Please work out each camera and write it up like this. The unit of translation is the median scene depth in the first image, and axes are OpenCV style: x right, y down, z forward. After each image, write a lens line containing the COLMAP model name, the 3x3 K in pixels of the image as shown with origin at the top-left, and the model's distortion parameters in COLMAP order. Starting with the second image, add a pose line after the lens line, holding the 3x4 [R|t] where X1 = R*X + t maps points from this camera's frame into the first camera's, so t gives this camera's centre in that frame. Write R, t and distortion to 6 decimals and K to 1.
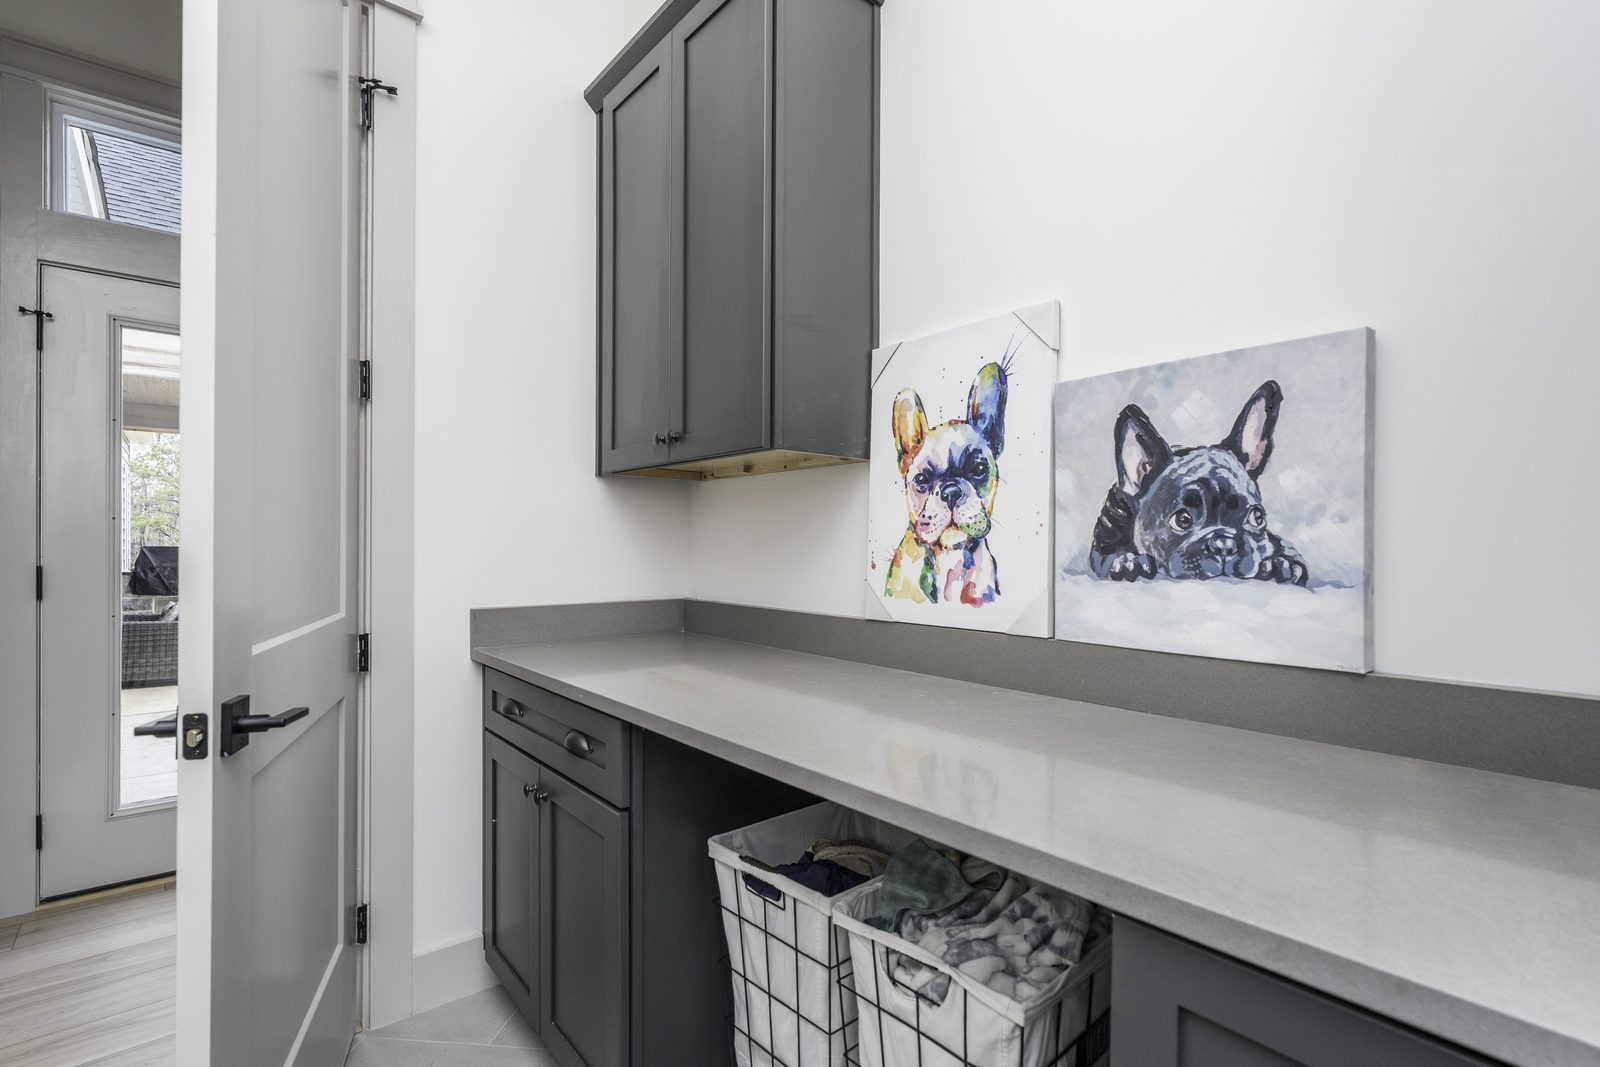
lens RADIAL K [[736.1, 0, 797.0], [0, 736.1, 549.1], [0, 0, 1]] dist [-0.008665, 0.002166]
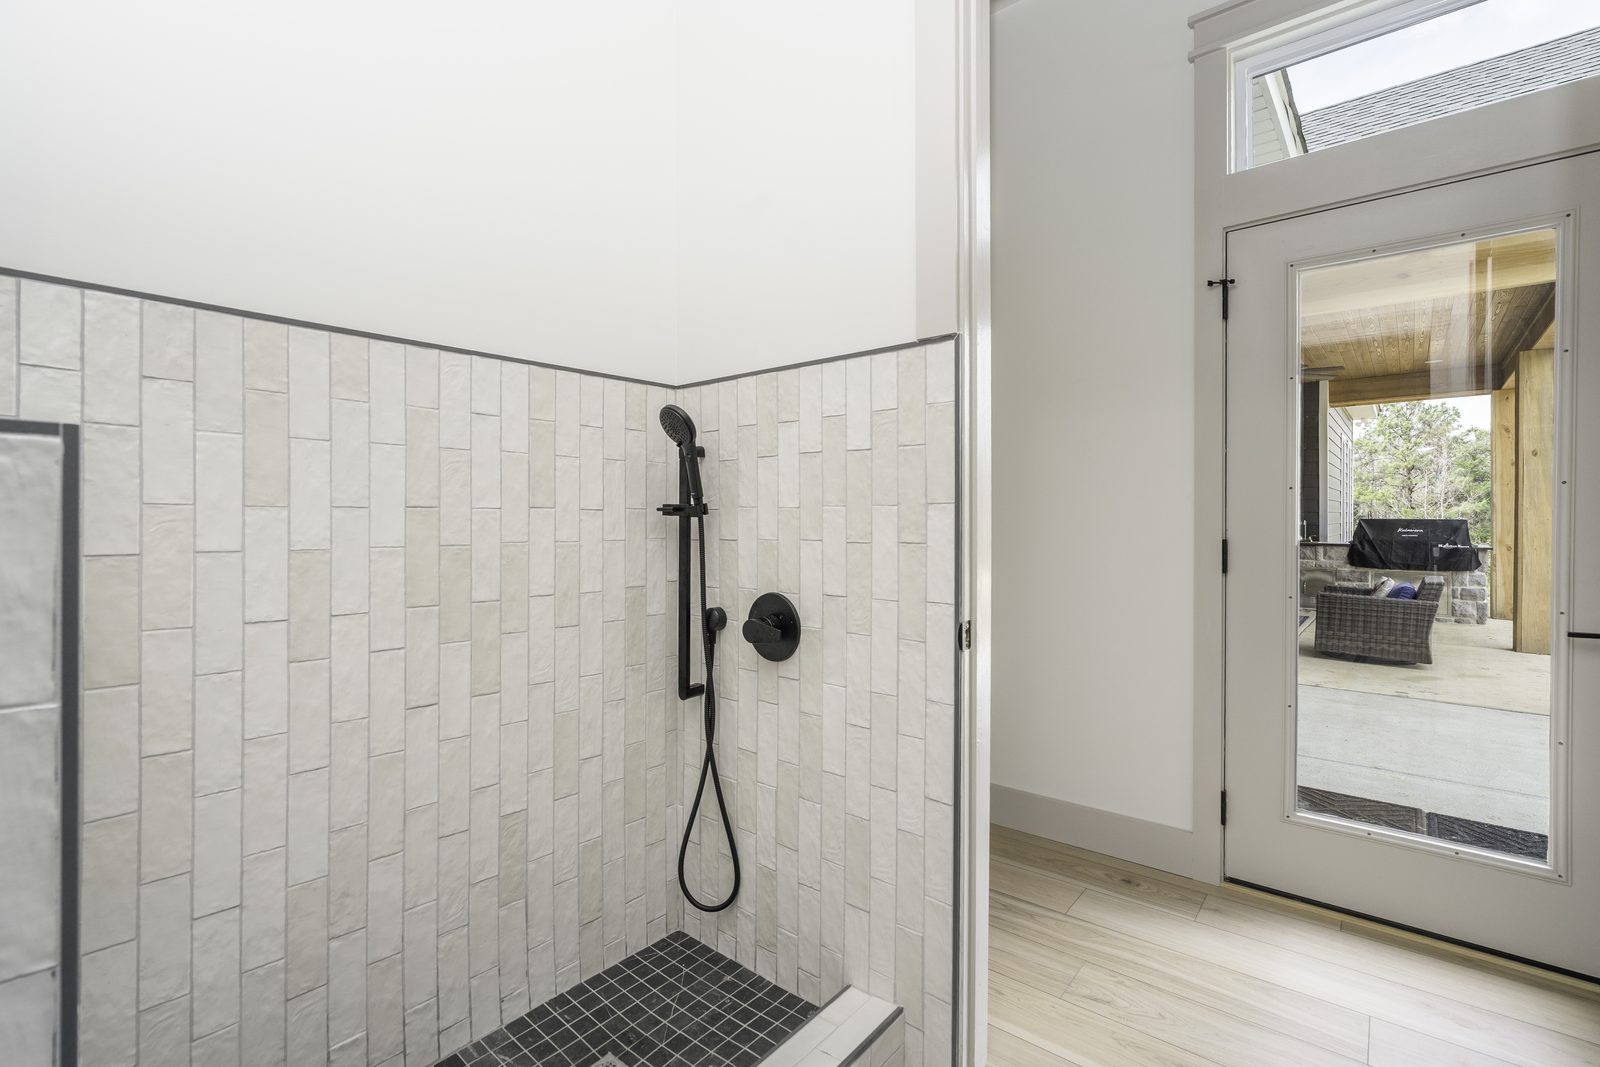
lens RADIAL K [[736.1, 0, 800.4], [0, 736.1, 527.7], [0, 0, 1]] dist [-0.008665, 0.002166]
pose [[0.178968, 0.005579, -0.983839, -0.109785], [0.002904, 0.999977, 0.006198, 0.000158], [0.983851, -0.003967, 0.178948, 0.172474]]
